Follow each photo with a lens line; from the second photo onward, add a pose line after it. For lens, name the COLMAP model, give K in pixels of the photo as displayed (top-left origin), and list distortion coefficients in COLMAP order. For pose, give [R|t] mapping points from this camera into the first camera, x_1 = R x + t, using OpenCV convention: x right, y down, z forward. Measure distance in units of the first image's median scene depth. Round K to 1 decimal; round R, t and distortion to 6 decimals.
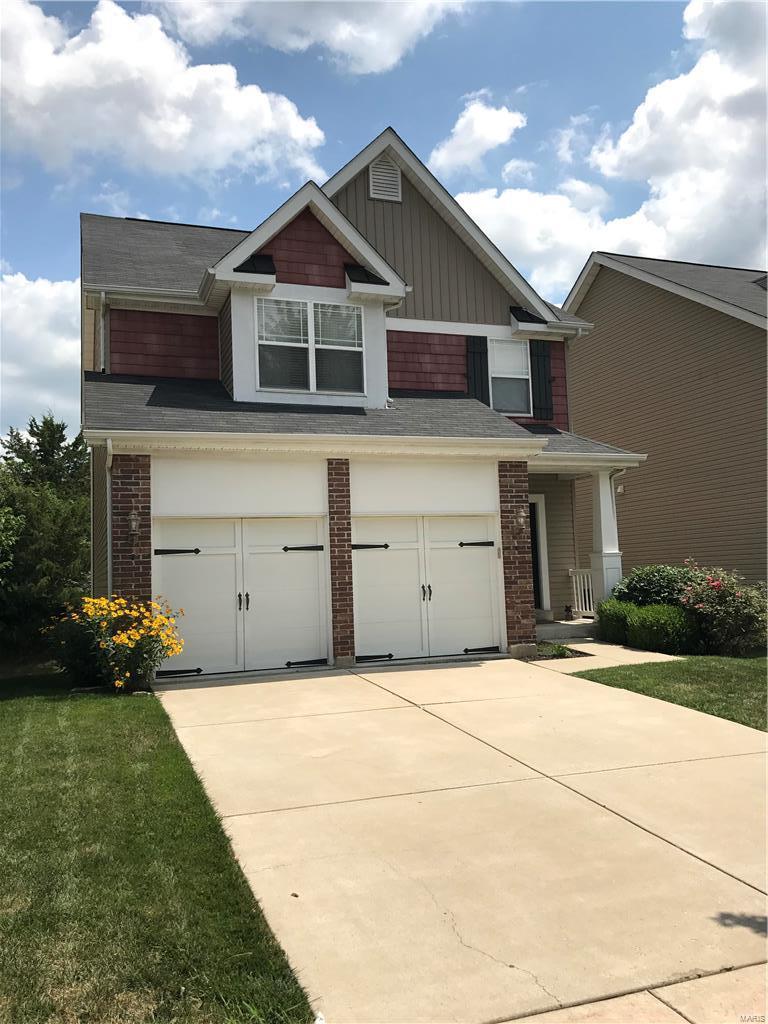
lens RADIAL K [[846.9, 0, 383.7], [0, 846.9, 513.3], [0, 0, 1]] dist [0.026604, -0.023314]
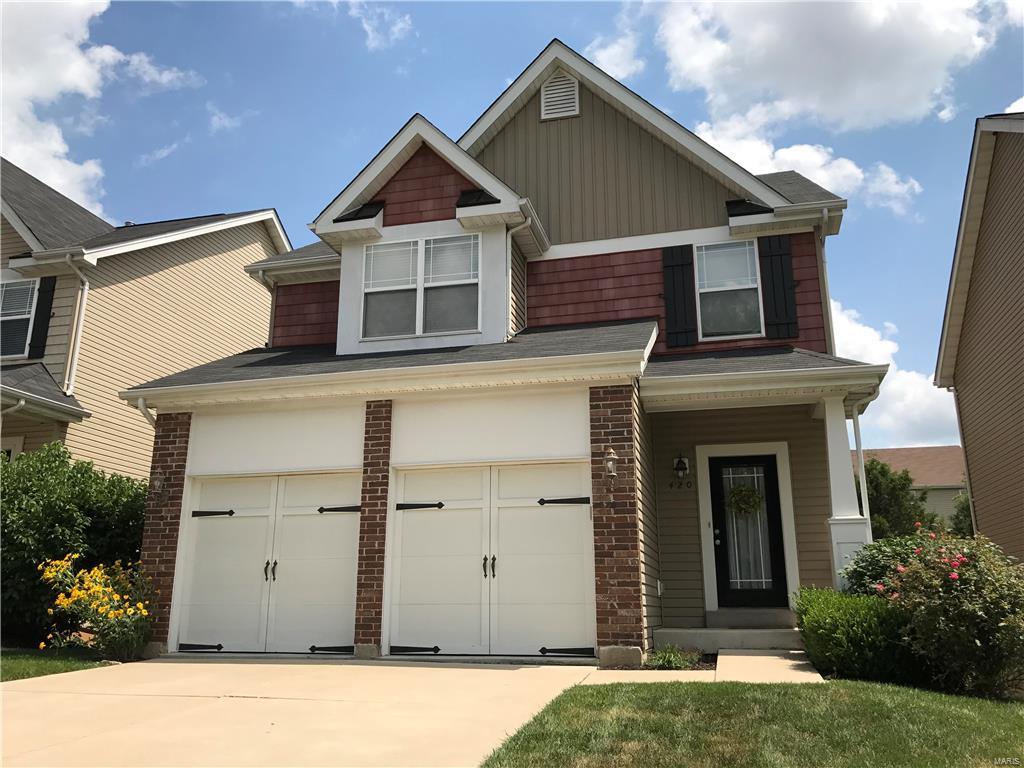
lens RADIAL K [[846.9, 0, 510.1], [0, 846.9, 380.1], [0, 0, 1]] dist [0.026604, -0.023314]
pose [[0.820817, -0.116212, -0.559245, 0.493260], [0.011157, 0.982160, -0.187718, 0.070321], [0.571083, 0.147843, 0.807469, 0.361476]]
